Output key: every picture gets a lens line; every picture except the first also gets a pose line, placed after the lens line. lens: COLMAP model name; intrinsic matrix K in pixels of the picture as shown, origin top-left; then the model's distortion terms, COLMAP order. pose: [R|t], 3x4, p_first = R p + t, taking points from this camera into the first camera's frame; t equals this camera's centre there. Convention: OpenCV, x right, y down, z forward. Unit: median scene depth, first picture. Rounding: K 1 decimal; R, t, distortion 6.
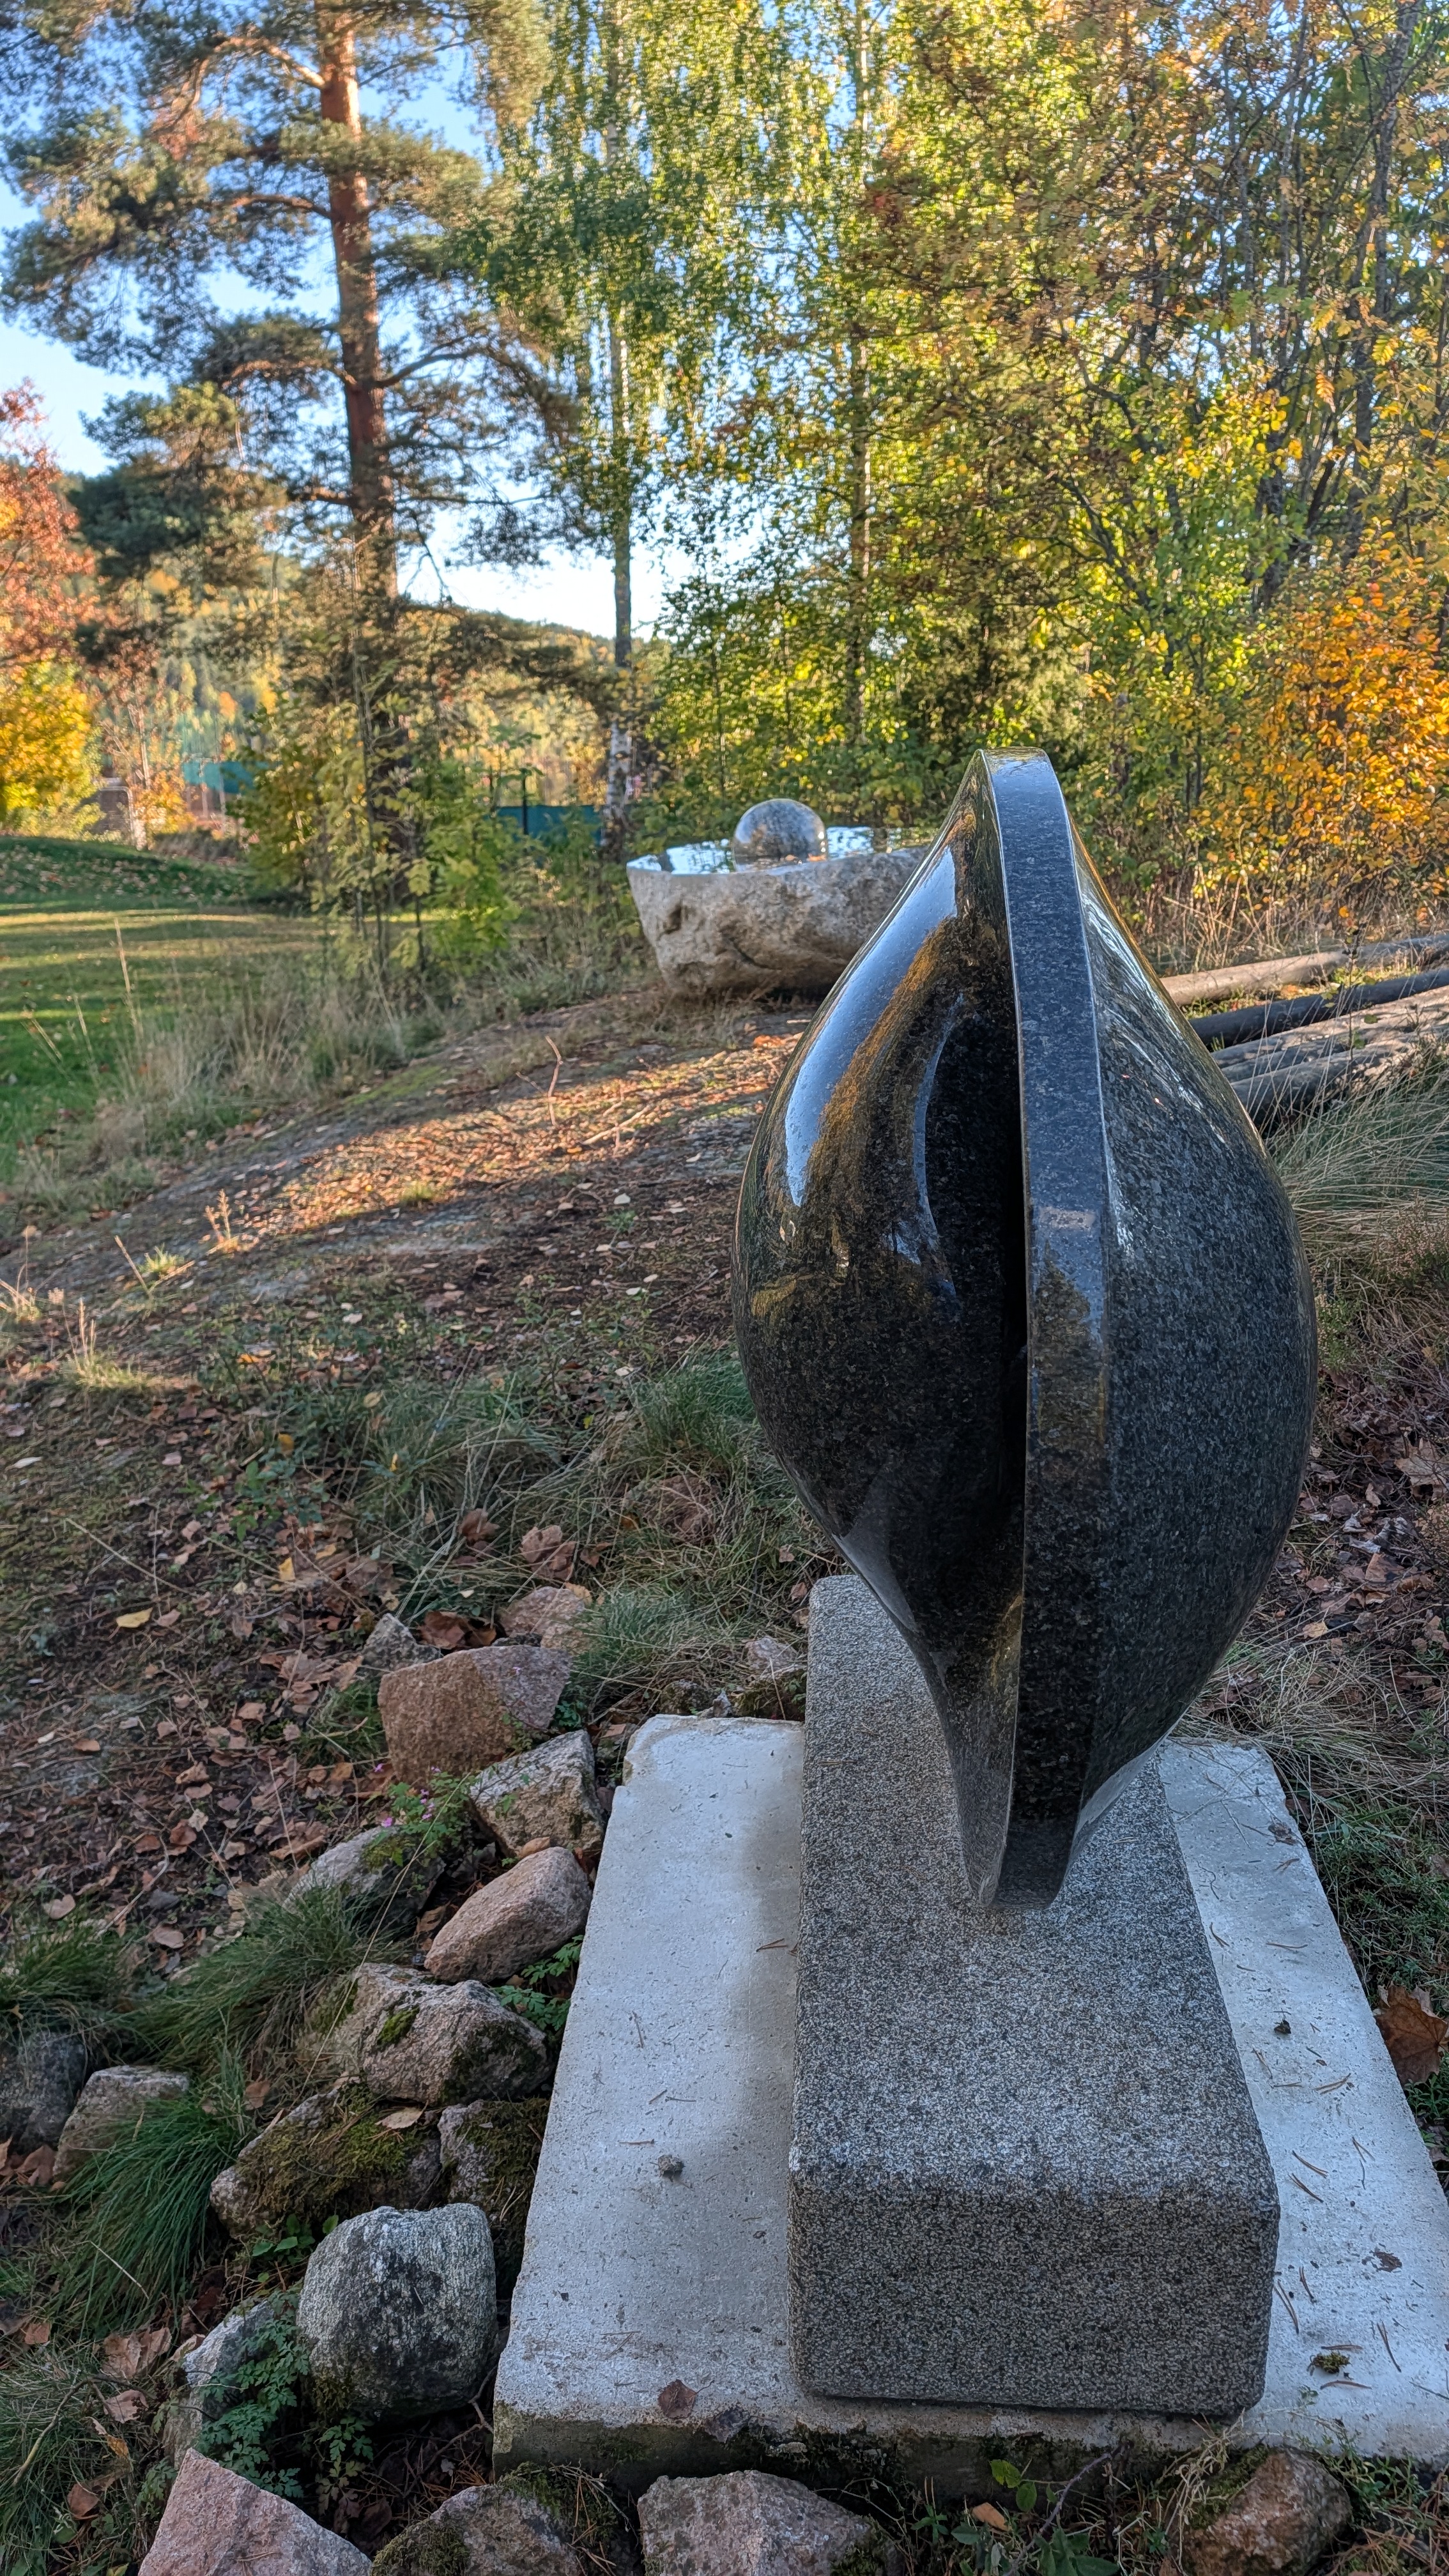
lens RADIAL K [[1874.0, 0, 730.4], [0, 1874.0, 1268.4], [0, 0, 1]] dist [0.019995, -0.009682]
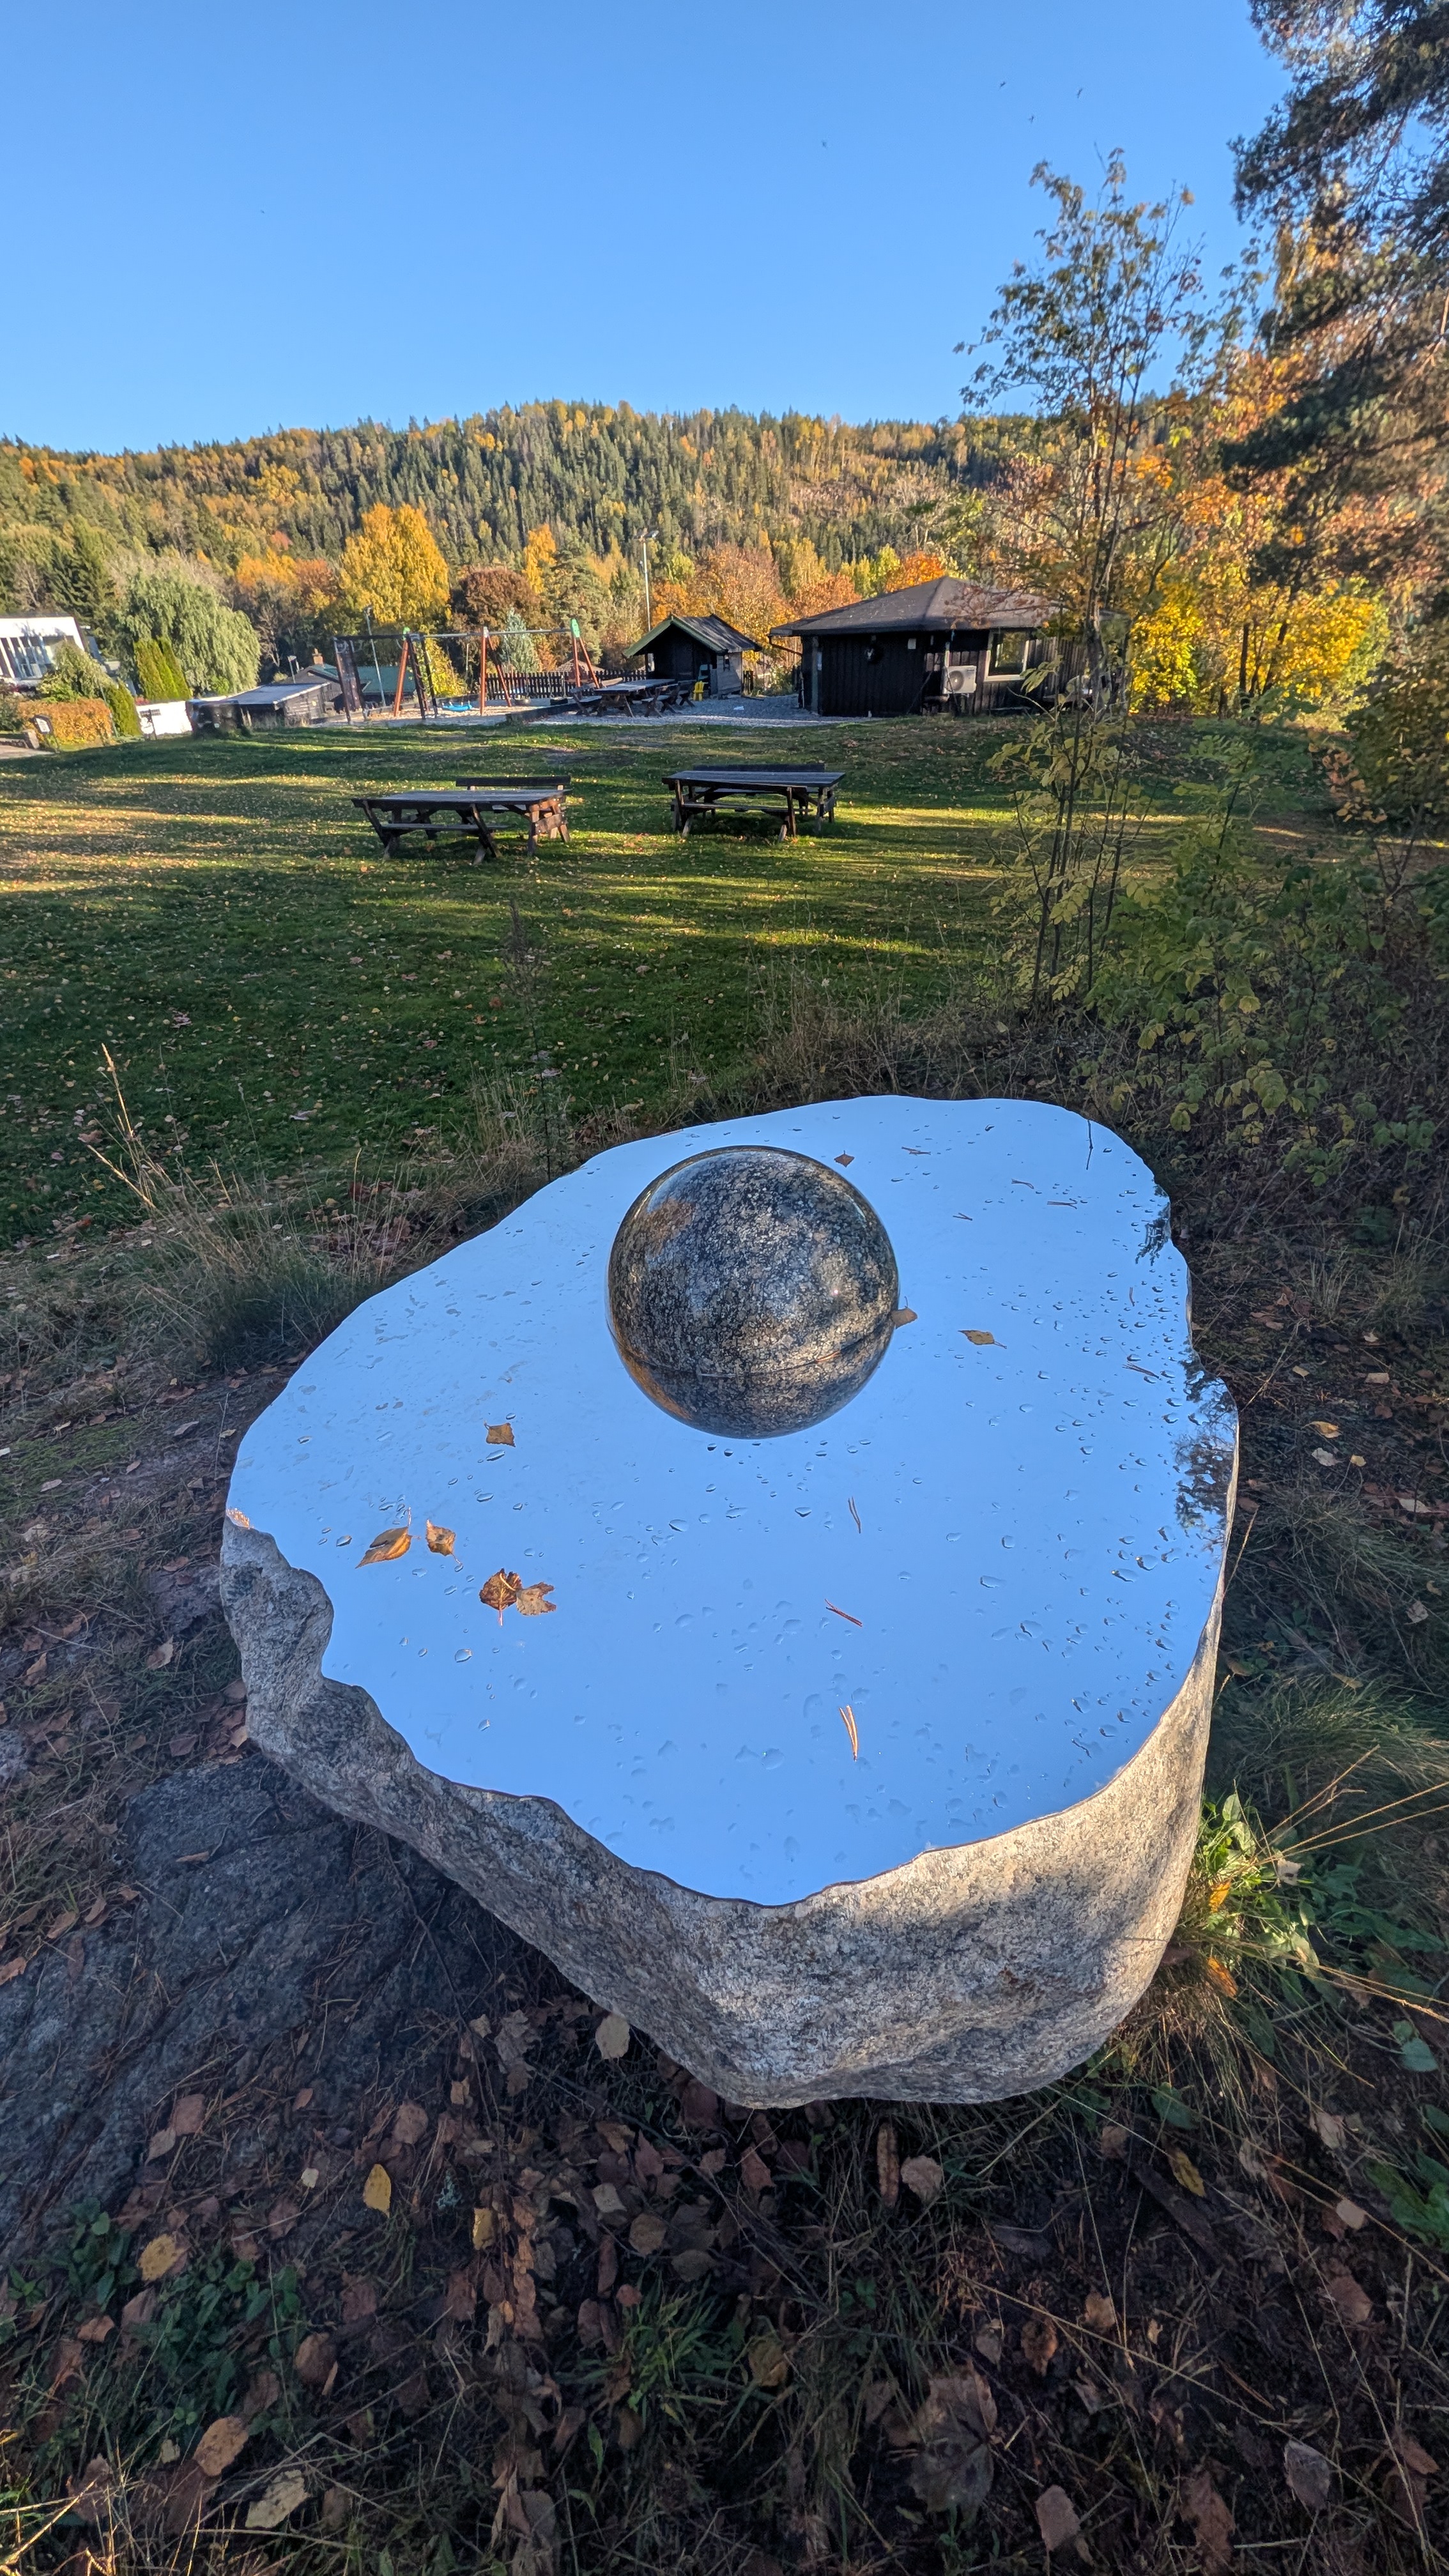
lens RADIAL K [[979.7, 0, 725.7], [0, 979.7, 1286.8], [0, 0, 1]] dist [-0.000094, 0.000398]
pose [[0.631474, 0.417994, -0.653087, 0.043055], [-0.194925, 0.900787, 0.388055, -0.107972], [0.750497, -0.117744, 0.650301, 0.323836]]
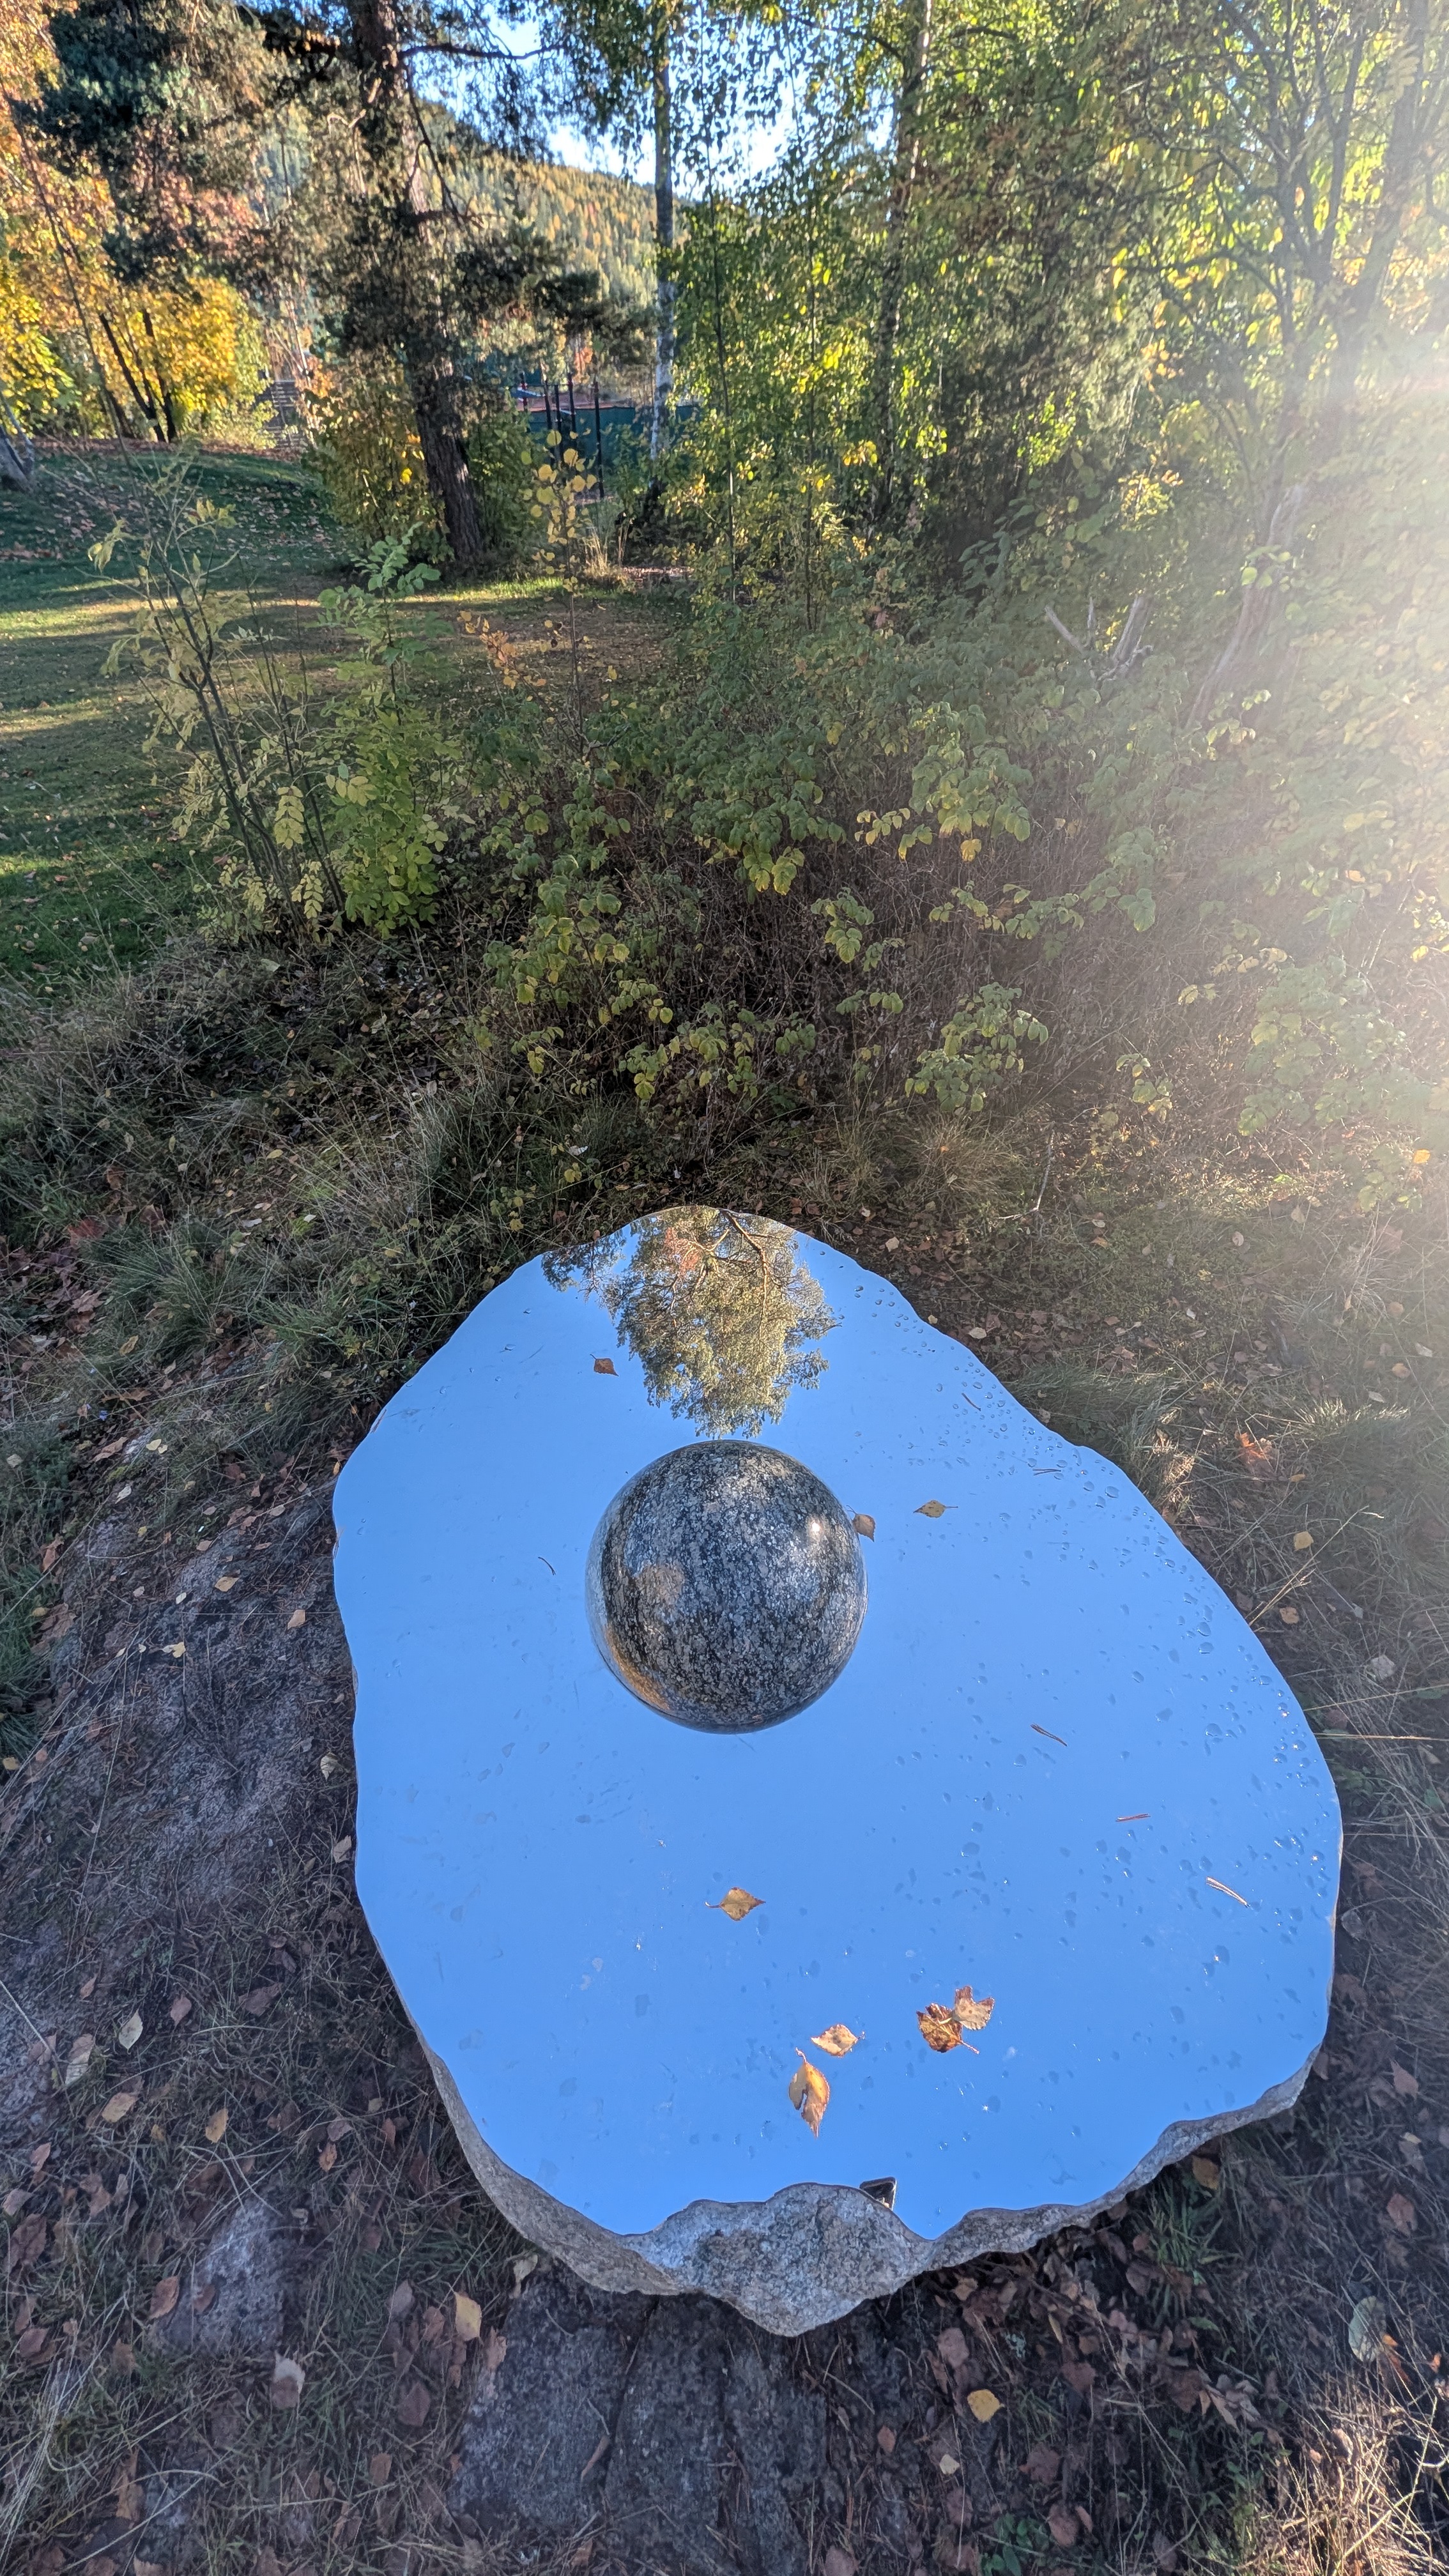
lens RADIAL K [[979.7, 0, 724.1], [0, 979.7, 1286.5], [0, 0, 1]] dist [-0.000094, 0.000398]
pose [[0.999396, 0.031078, -0.015569, 0.007701], [-0.019506, 0.872156, 0.488839, -0.130480], [0.028771, -0.488239, 0.872235, 0.318647]]
